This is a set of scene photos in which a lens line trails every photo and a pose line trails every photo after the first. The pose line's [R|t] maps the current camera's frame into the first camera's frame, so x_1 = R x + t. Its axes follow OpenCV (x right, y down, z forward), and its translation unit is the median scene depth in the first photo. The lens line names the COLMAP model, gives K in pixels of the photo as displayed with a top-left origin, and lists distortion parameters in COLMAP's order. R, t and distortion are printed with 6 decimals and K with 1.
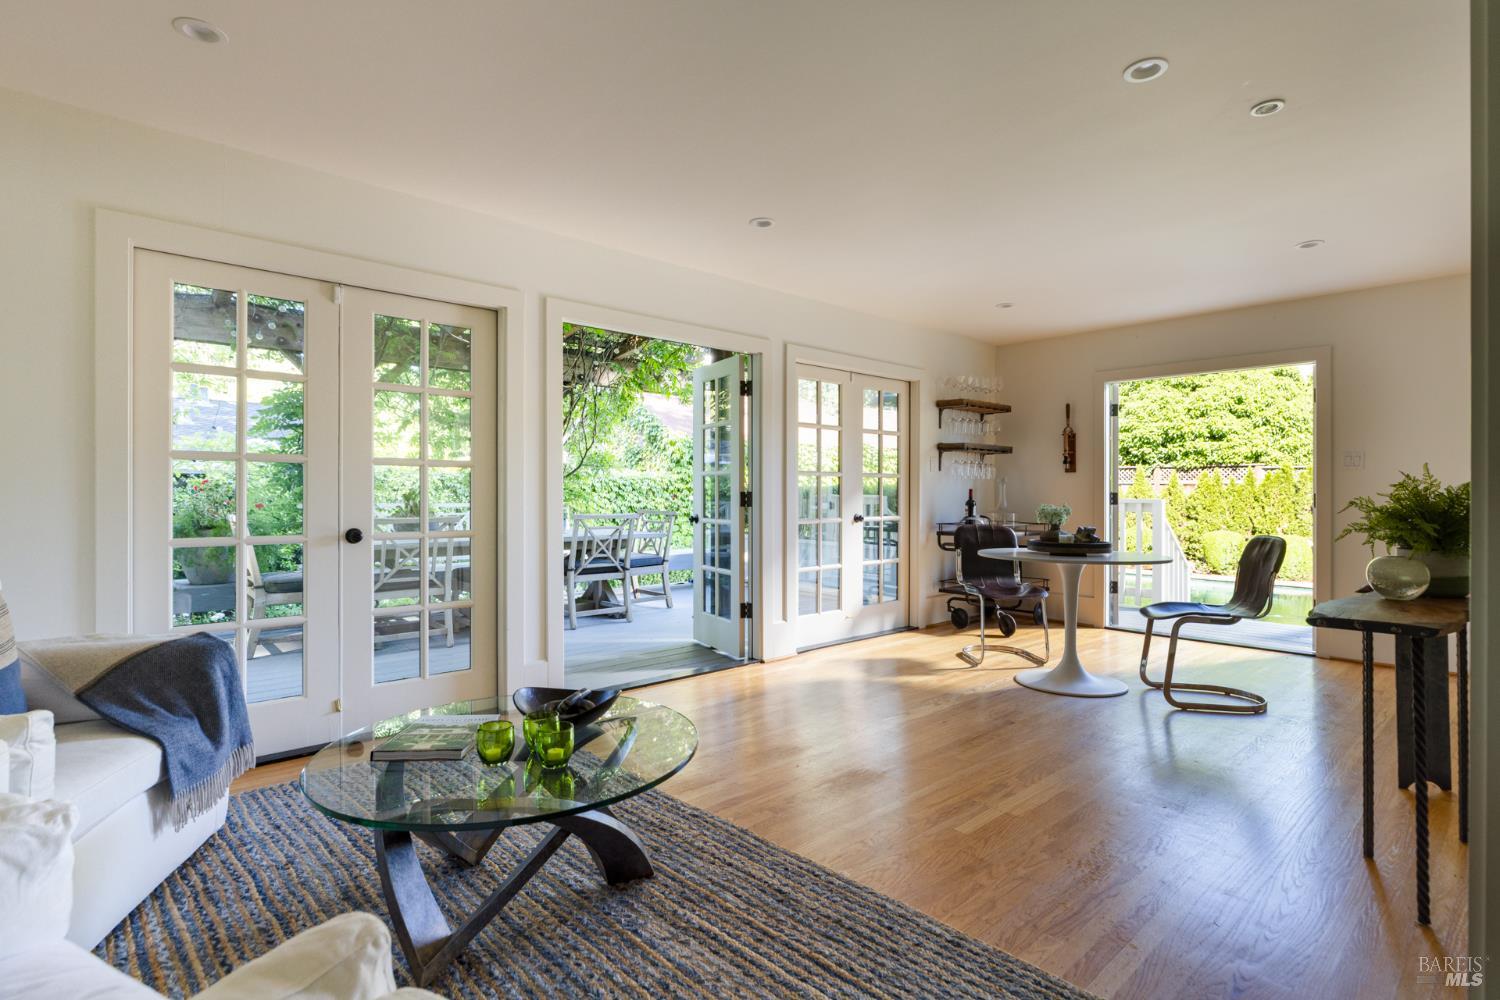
lens RADIAL K [[777.6, 0, 752.6], [0, 777.6, 493.8], [0, 0, 1]] dist [0.002220, 0.000120]
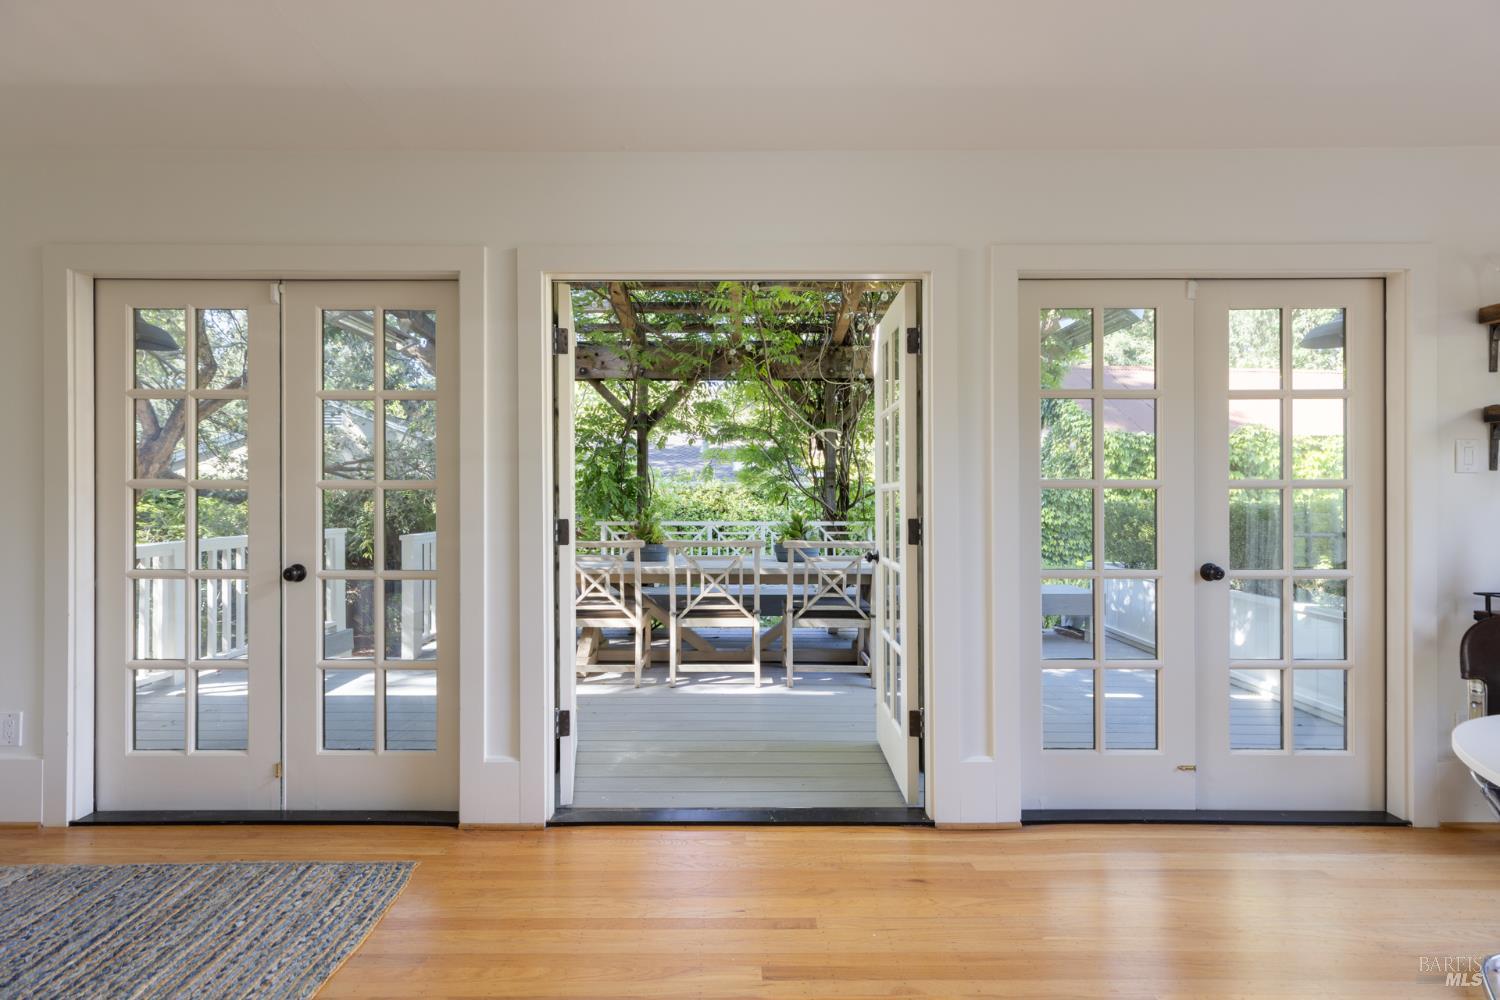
lens RADIAL K [[691.7, 0, 748.1], [0, 691.7, 498.3], [0, 0, 1]] dist [-0.001251, -0.000122]
pose [[0.734787, -0.003117, -0.678291, 0.206167], [-0.001066, 0.999983, -0.005750, -0.011072], [0.678297, 0.004949, 0.734771, 0.455177]]
